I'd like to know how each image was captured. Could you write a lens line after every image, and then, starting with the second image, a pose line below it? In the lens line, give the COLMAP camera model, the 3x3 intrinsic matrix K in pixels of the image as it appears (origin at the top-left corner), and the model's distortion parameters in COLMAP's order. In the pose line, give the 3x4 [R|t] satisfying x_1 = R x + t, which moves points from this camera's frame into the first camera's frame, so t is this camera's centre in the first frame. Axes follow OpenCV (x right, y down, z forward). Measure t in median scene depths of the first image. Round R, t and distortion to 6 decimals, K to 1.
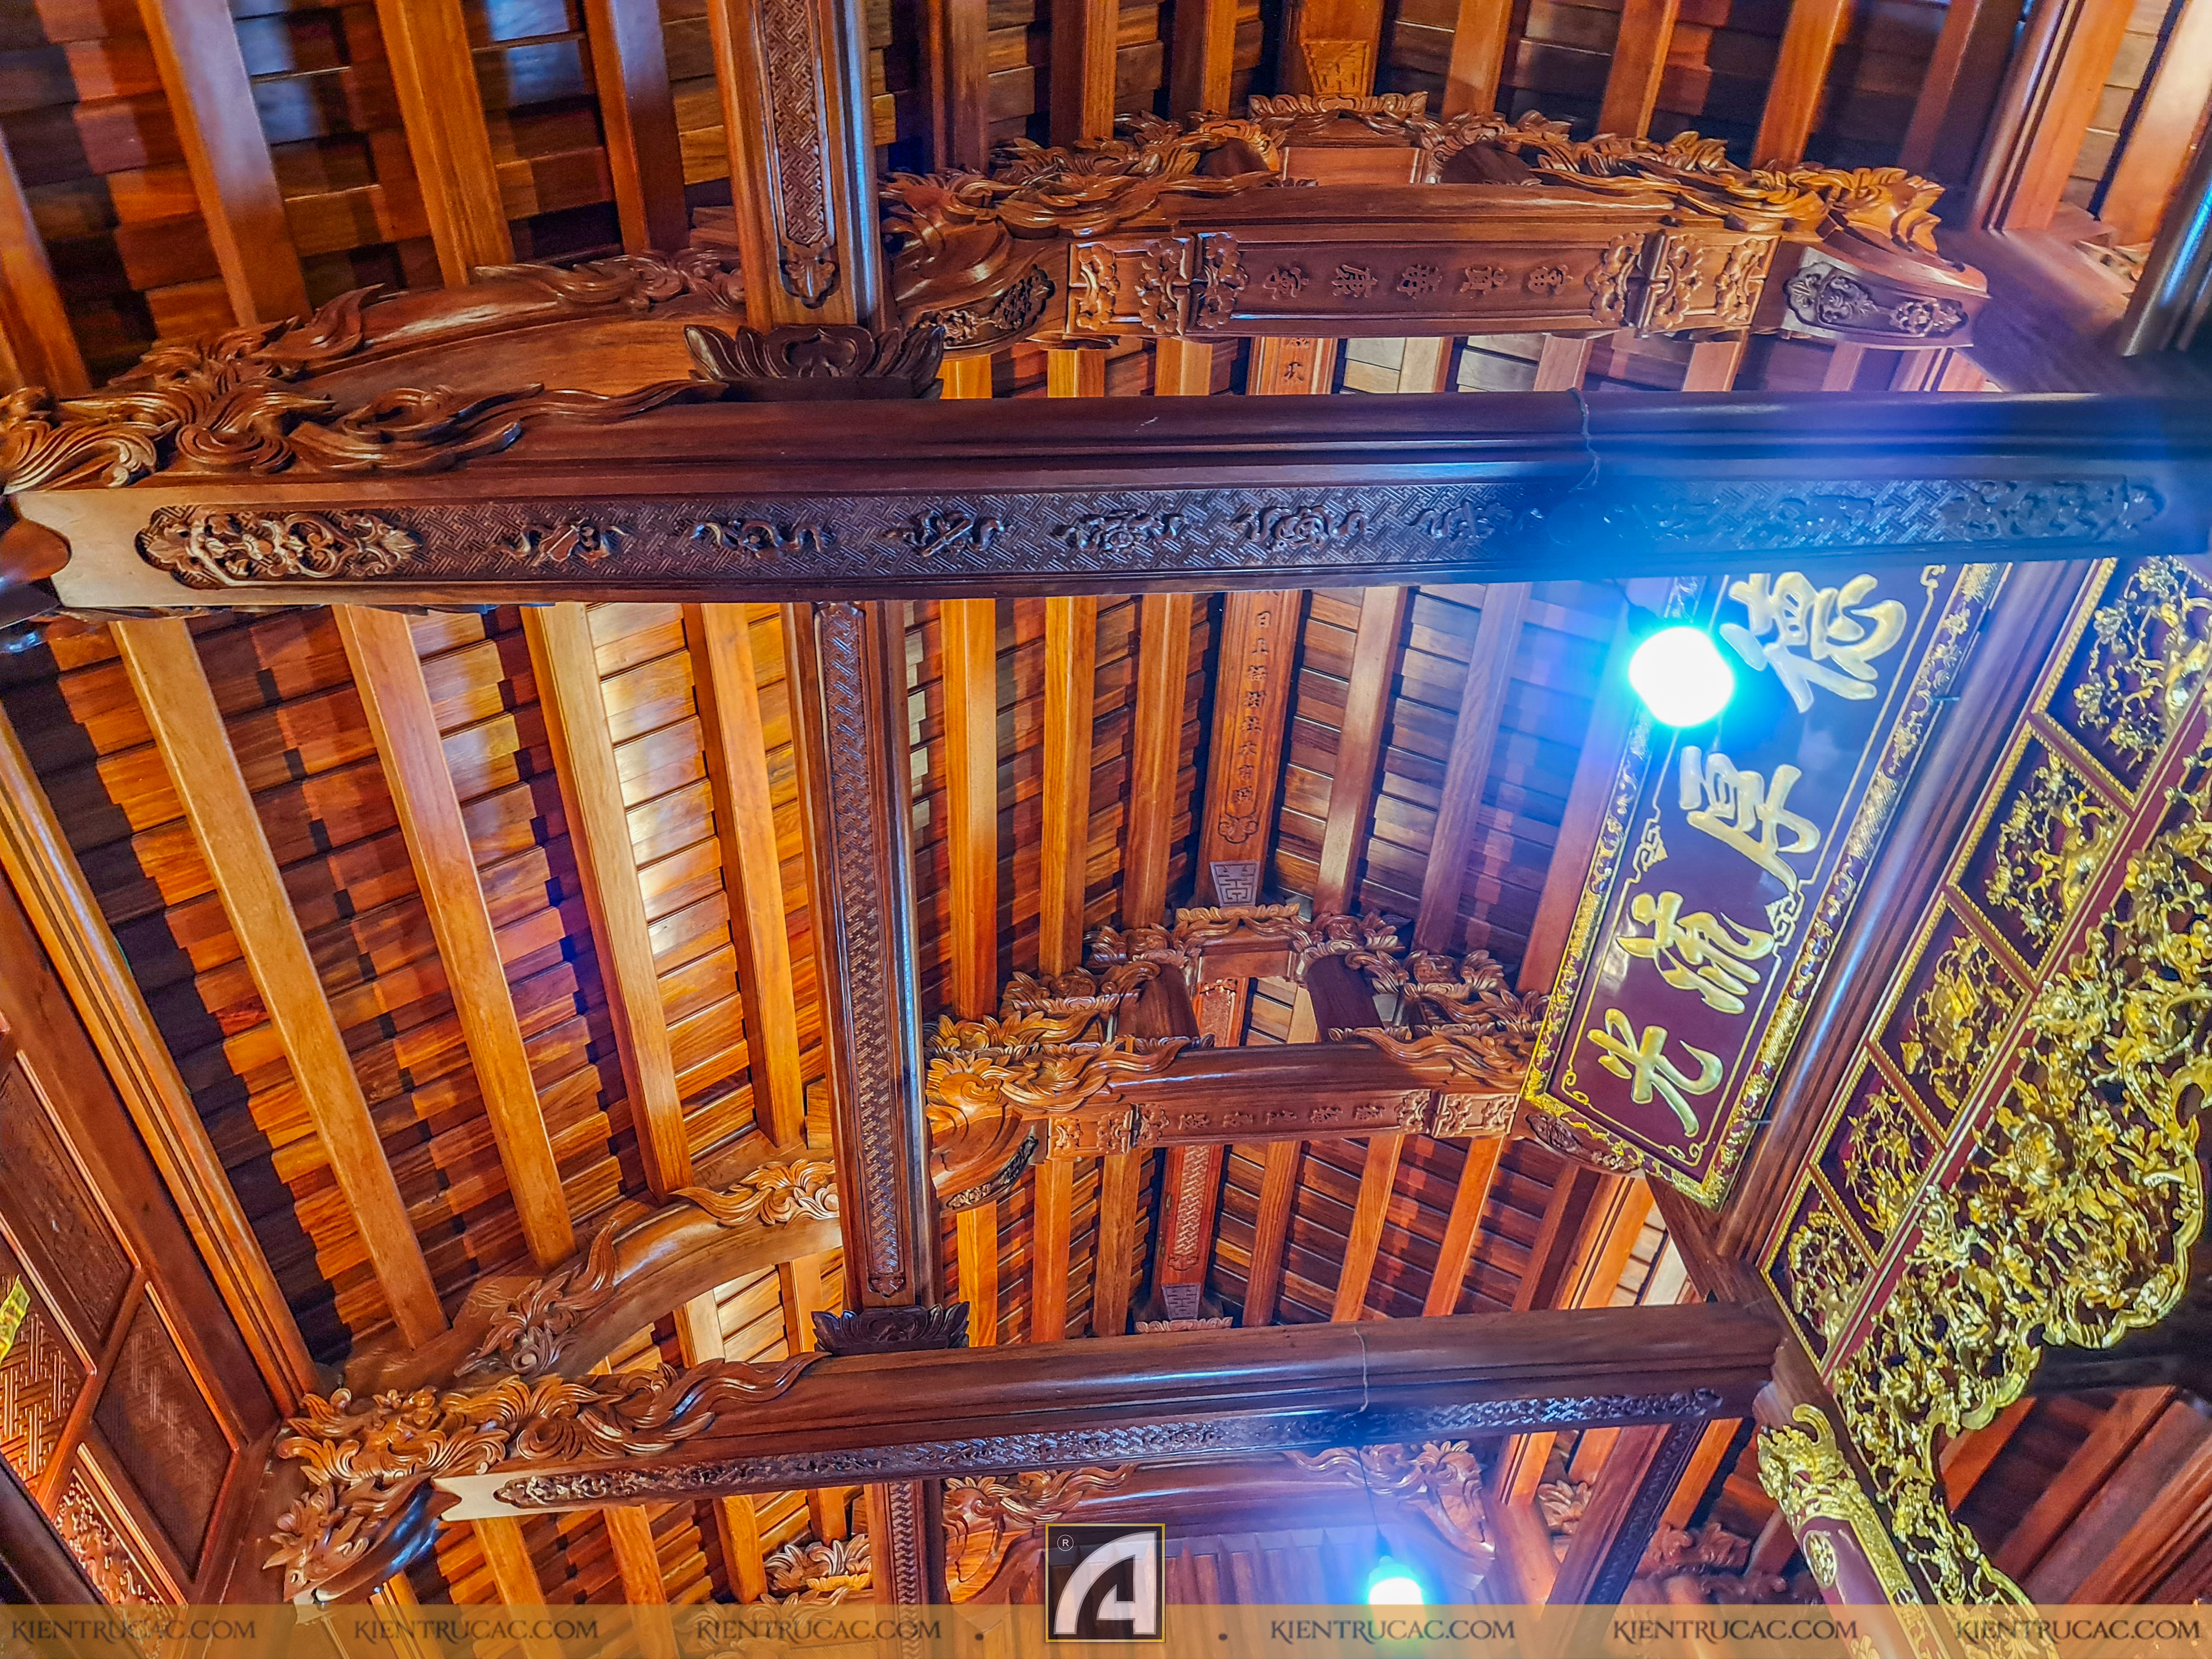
lens RADIAL K [[1596.4, 0, 1097.2], [0, 1596.4, 828.3], [0, 0, 1]] dist [0.081263, -0.057802]
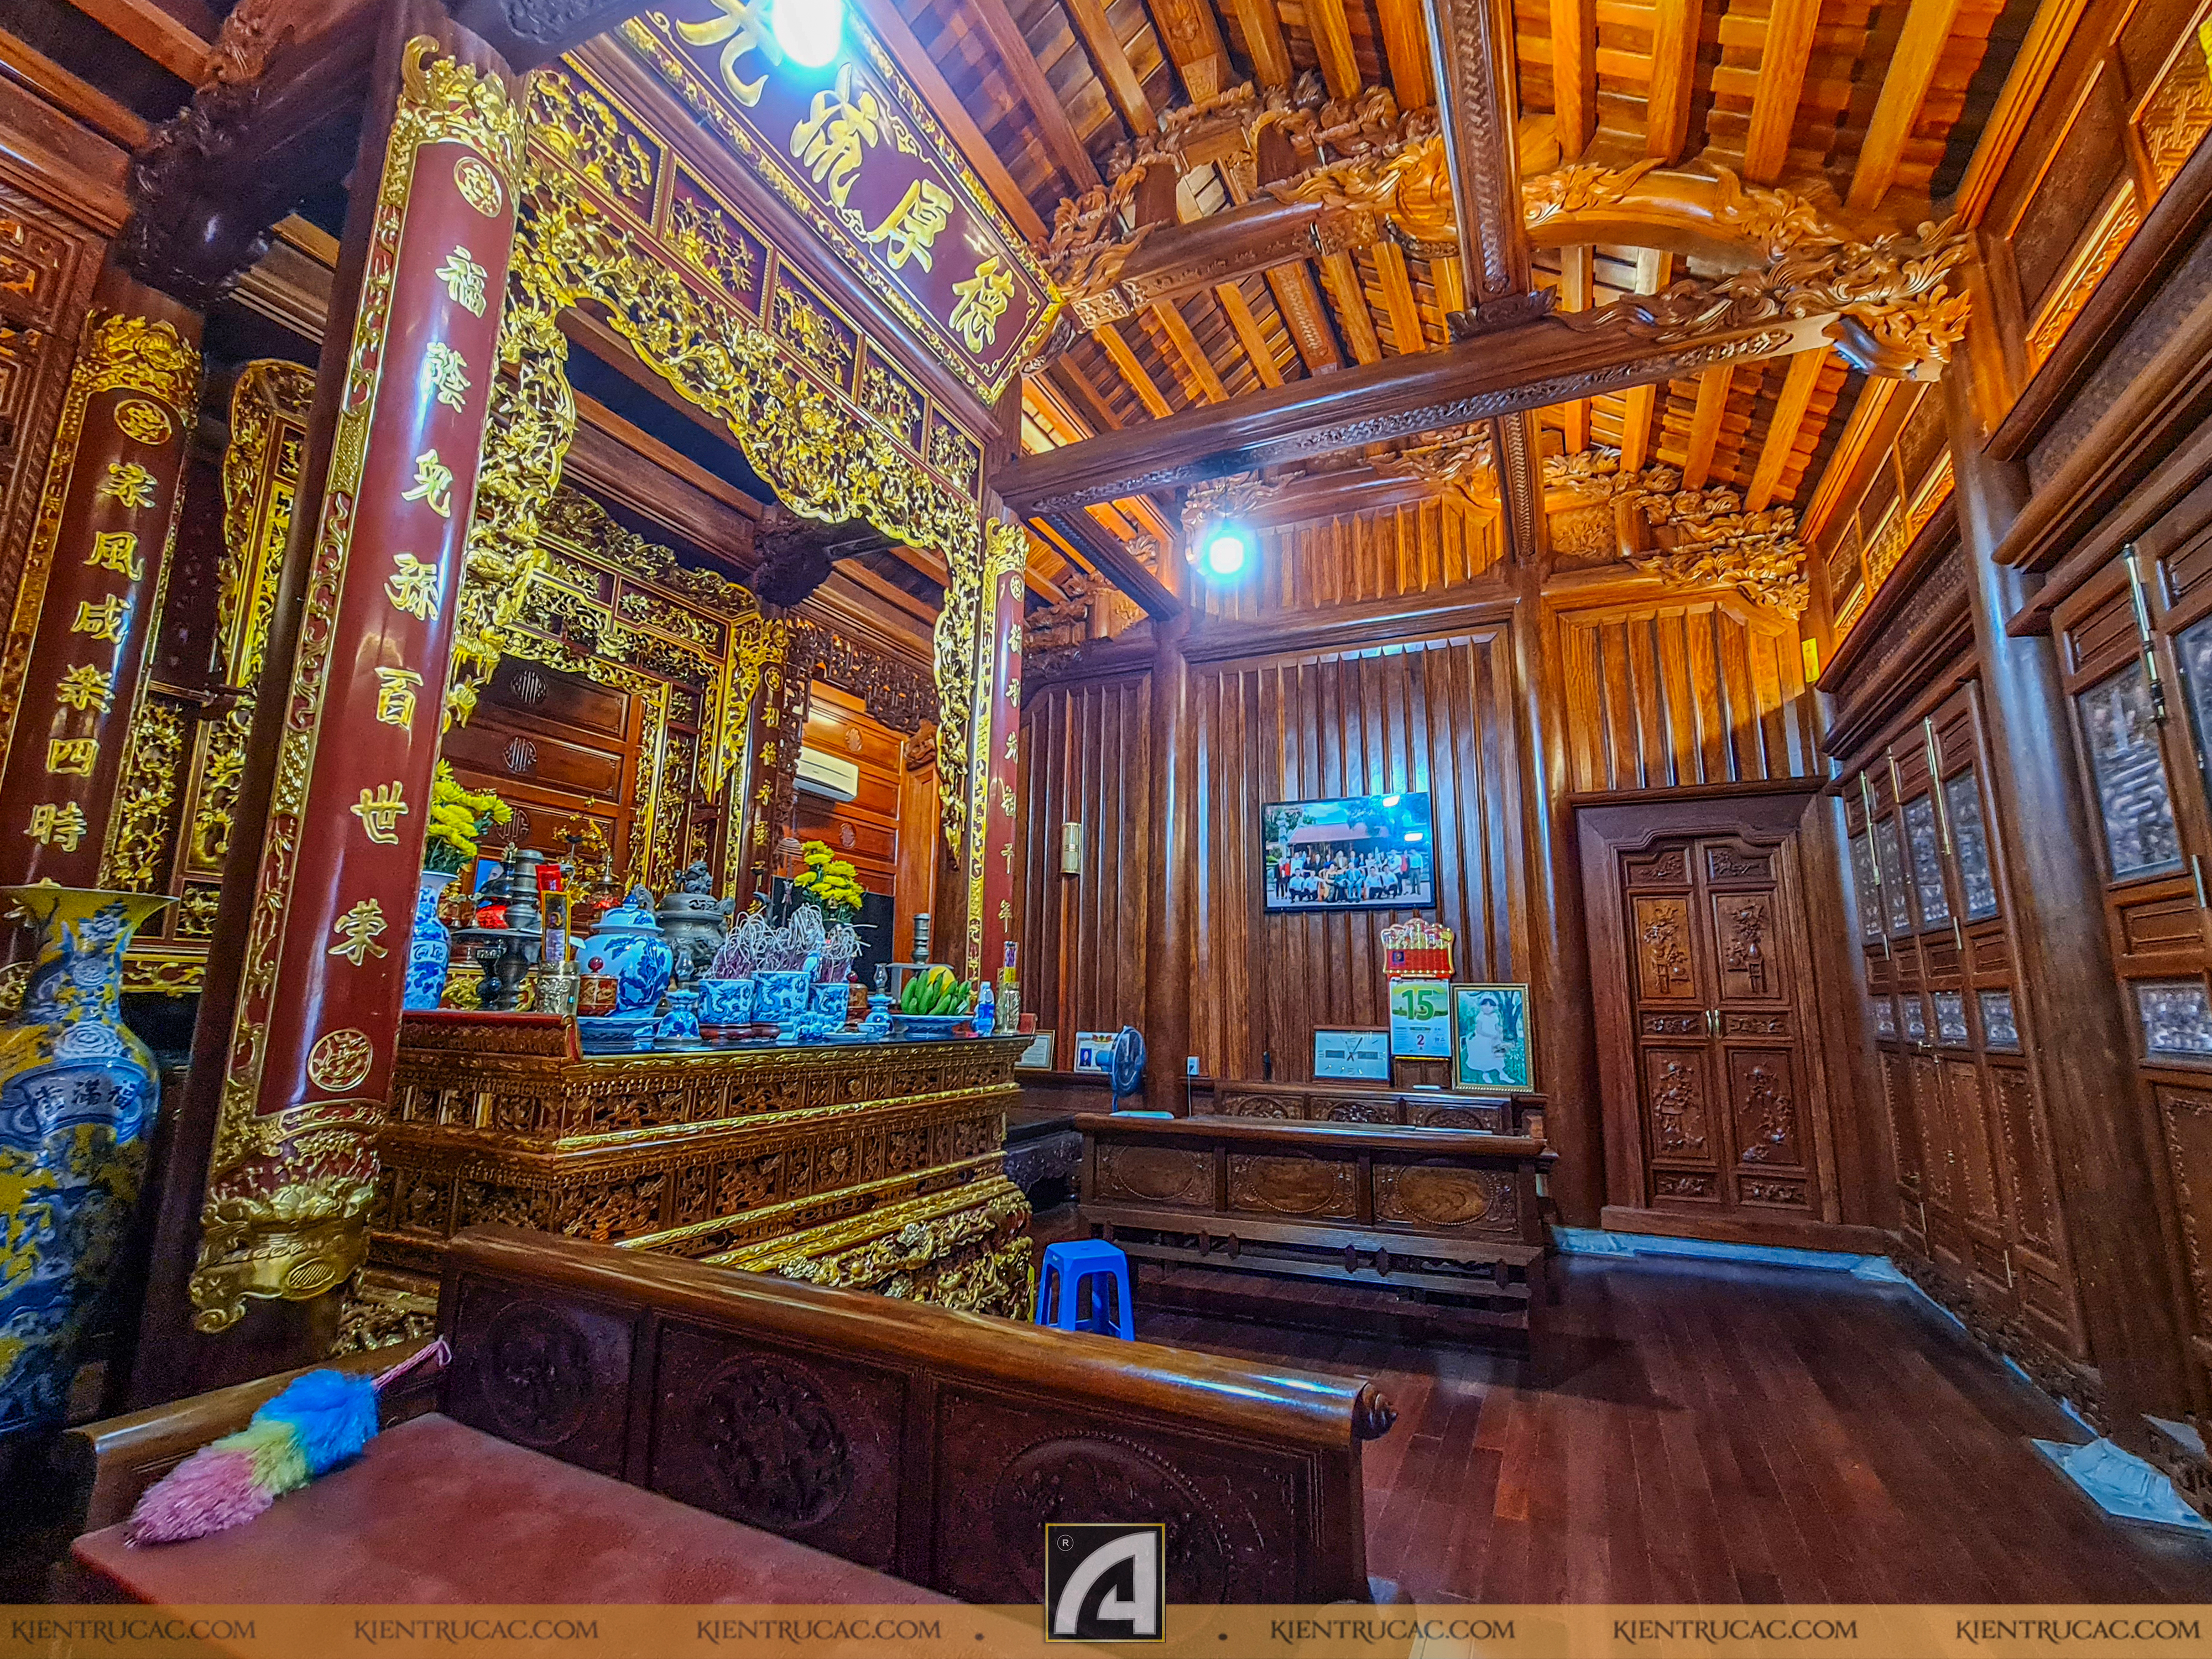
lens RADIAL K [[983.5, 0, 1103.3], [0, 983.5, 821.8], [0, 0, 1]] dist [-0.015344, 0.009262]
pose [[-0.886755, 0.195445, 0.418887, -0.077646], [-0.283462, 0.485891, -0.826776, 1.070812], [-0.365123, -0.851887, -0.375465, 0.779186]]
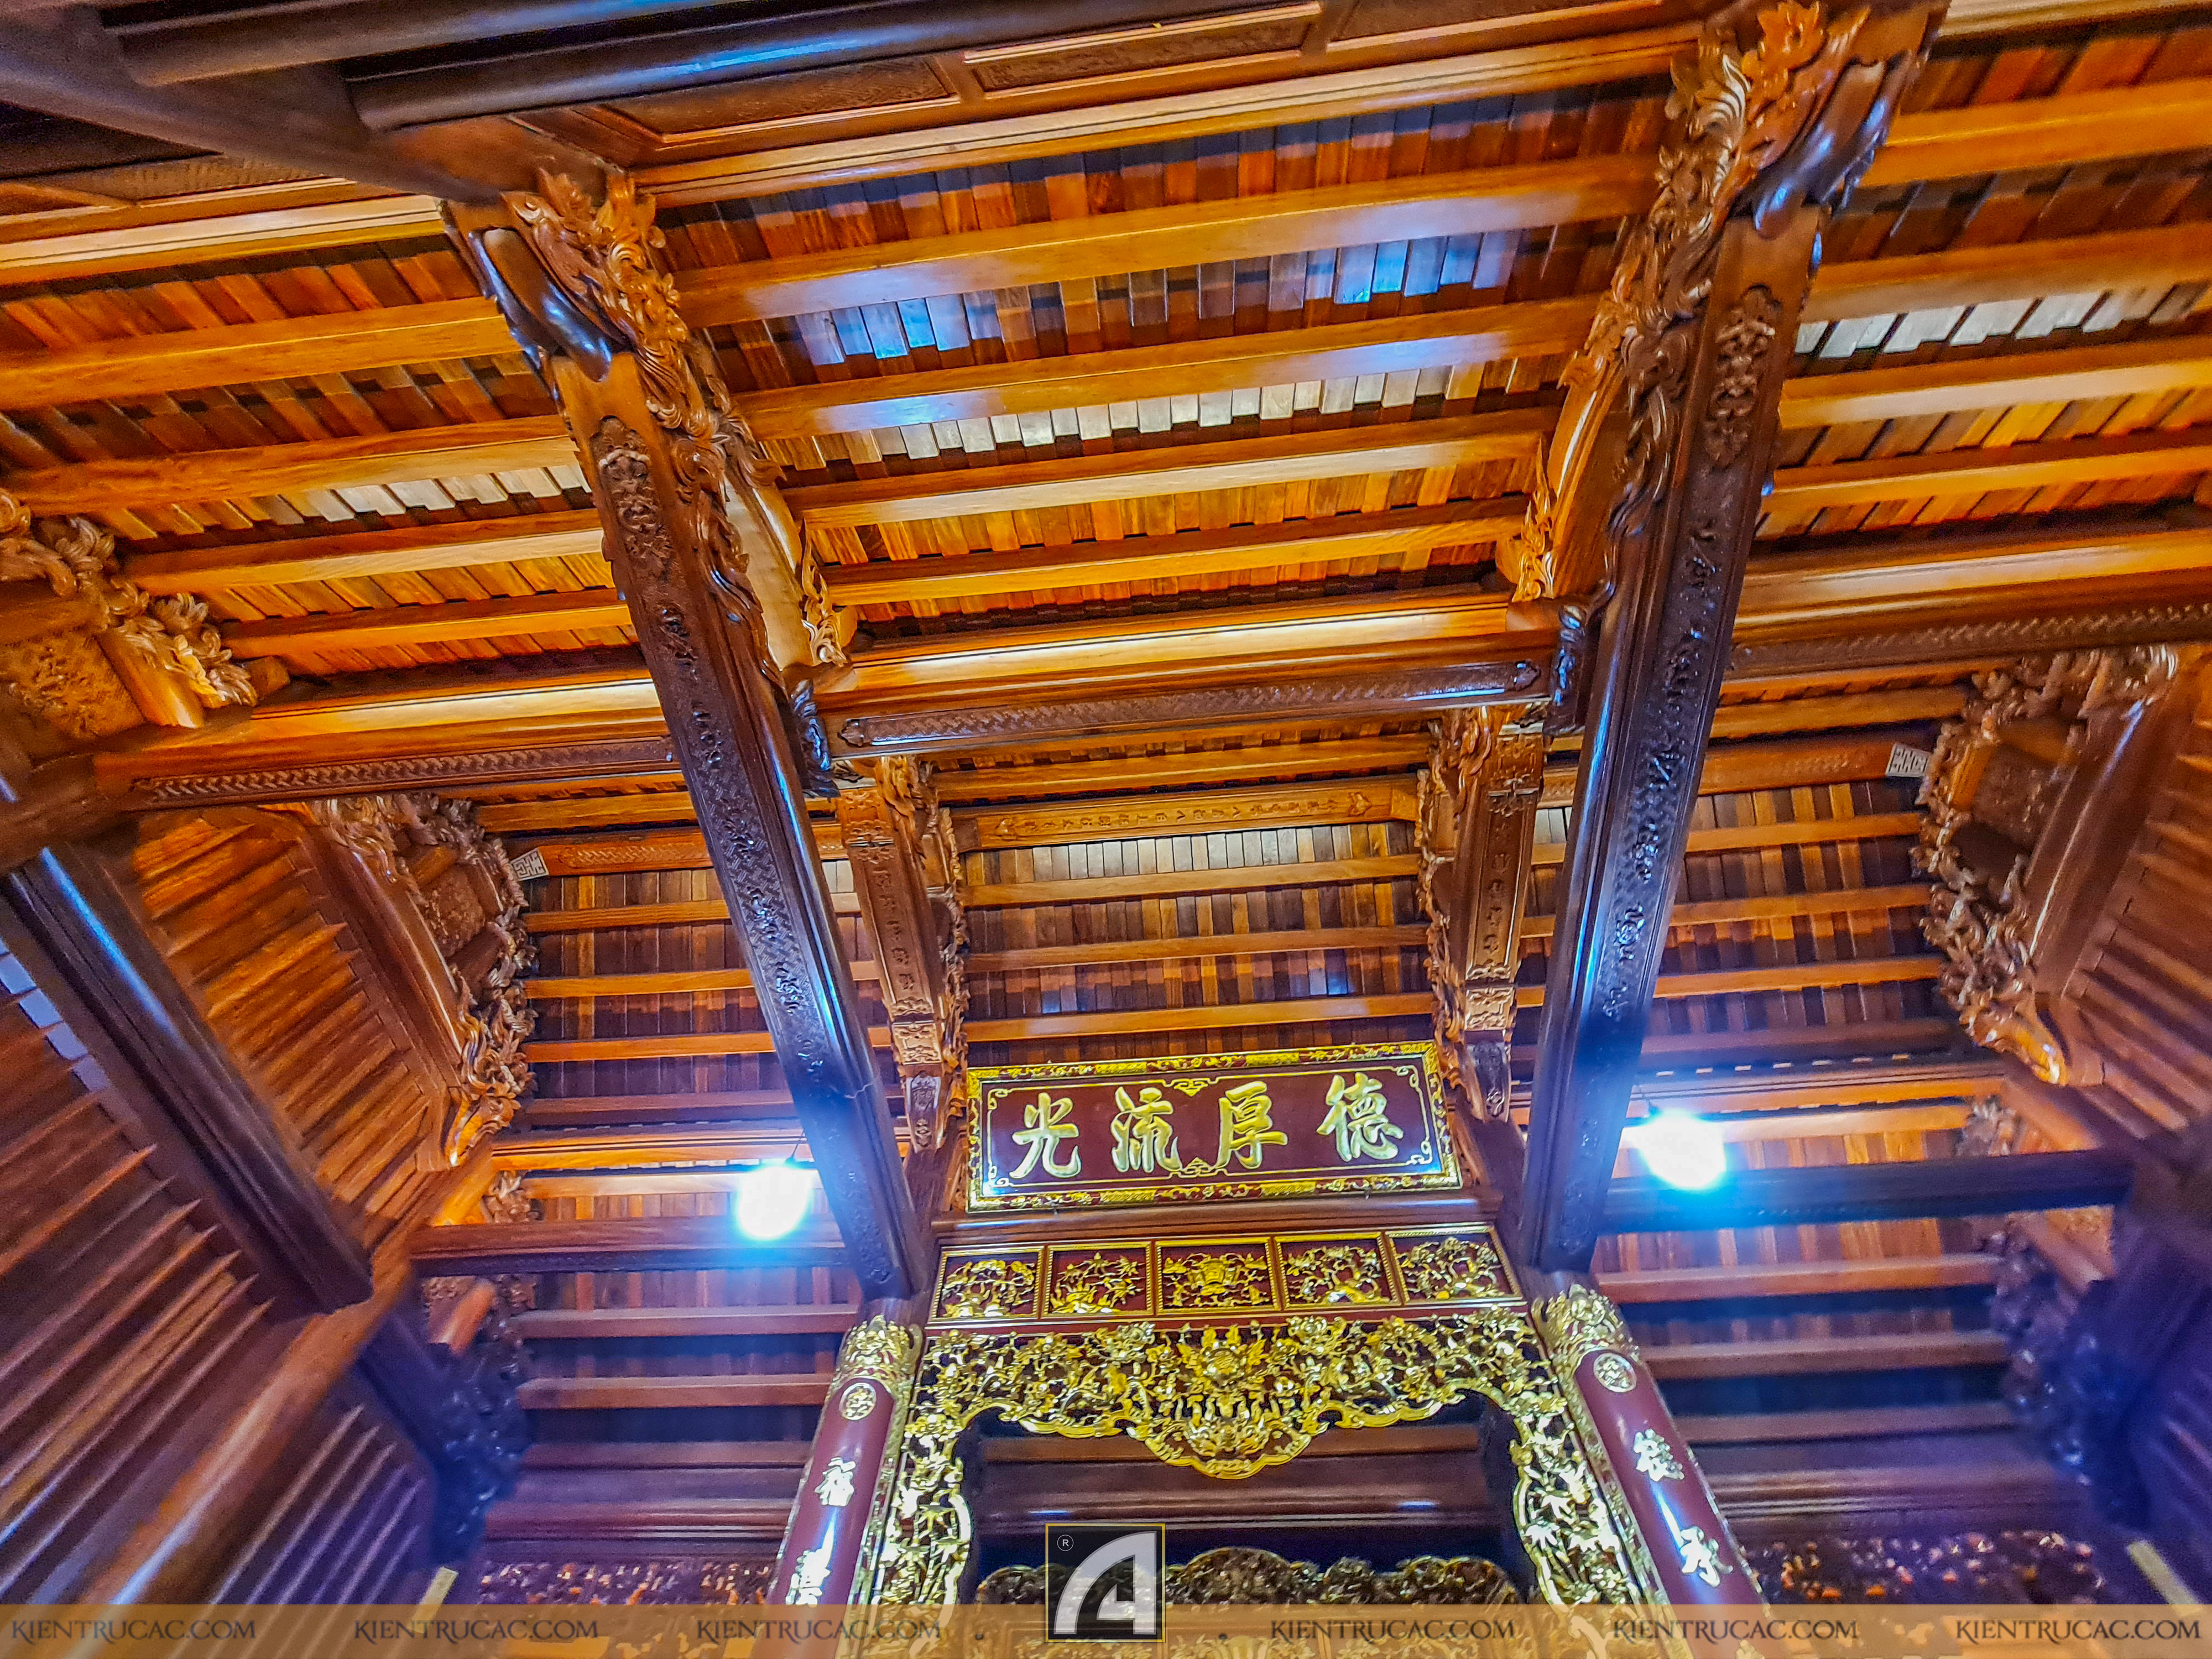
lens RADIAL K [[904.4, 0, 1113.6], [0, 904.4, 824.1], [0, 0, 1]] dist [-0.008321, 0.003152]
pose [[0.133735, 0.927785, 0.348325, -0.303949], [-0.794173, 0.310579, -0.522332, 0.545016], [-0.592794, -0.206776, 0.778357, 0.348649]]
